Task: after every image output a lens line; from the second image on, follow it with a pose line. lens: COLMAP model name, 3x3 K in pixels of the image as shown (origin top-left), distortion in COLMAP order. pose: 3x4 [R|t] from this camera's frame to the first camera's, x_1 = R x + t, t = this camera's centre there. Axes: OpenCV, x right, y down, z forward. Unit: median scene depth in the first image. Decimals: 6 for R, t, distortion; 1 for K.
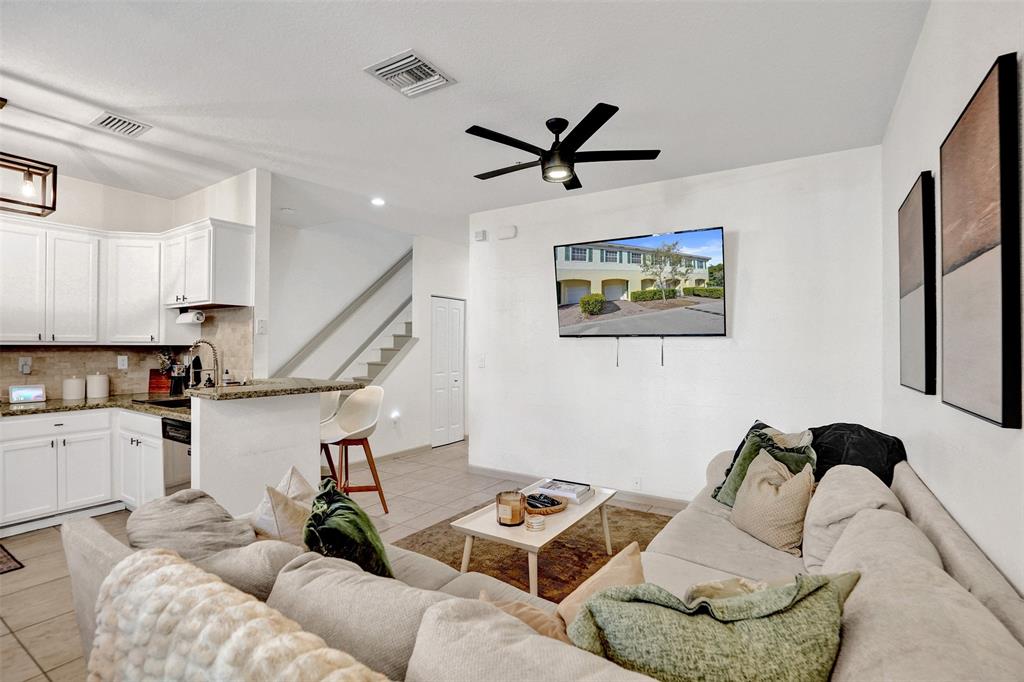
lens RADIAL K [[481.5, 0, 524.8], [0, 481.5, 342.0], [0, 0, 1]] dist [-0.066441, 0.025031]
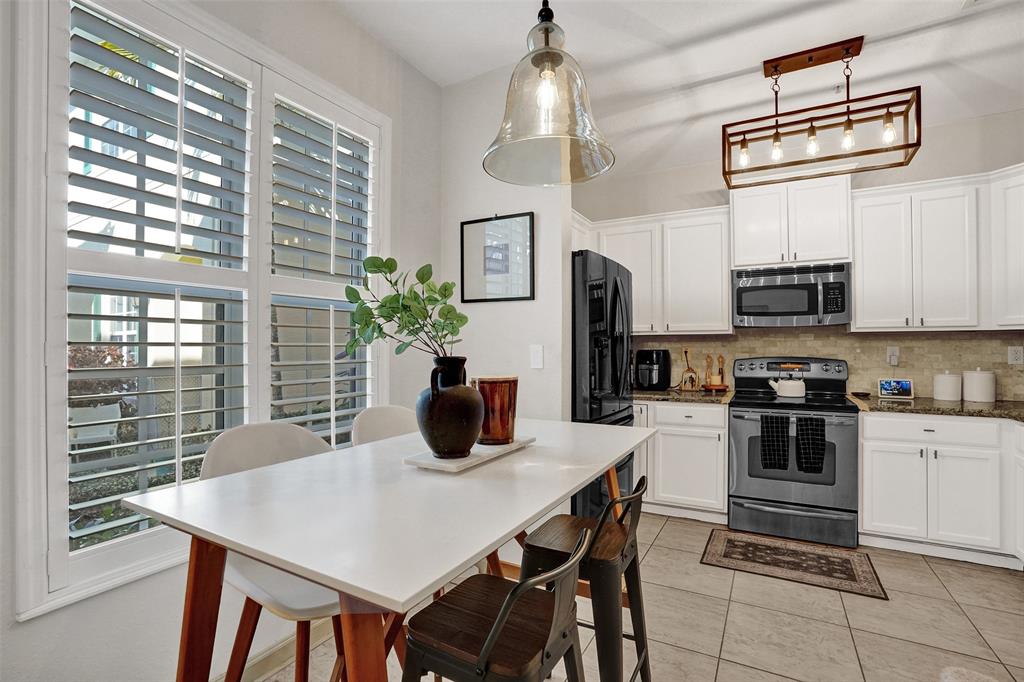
lens RADIAL K [[481.5, 0, 512.6], [0, 481.5, 344.9], [0, 0, 1]] dist [-0.066441, 0.025031]
pose [[0.053083, -0.006924, -0.998566, -0.226530], [0.008334, 0.999944, -0.006491, 0.028360], [0.998555, -0.007978, 0.053138, 0.218615]]
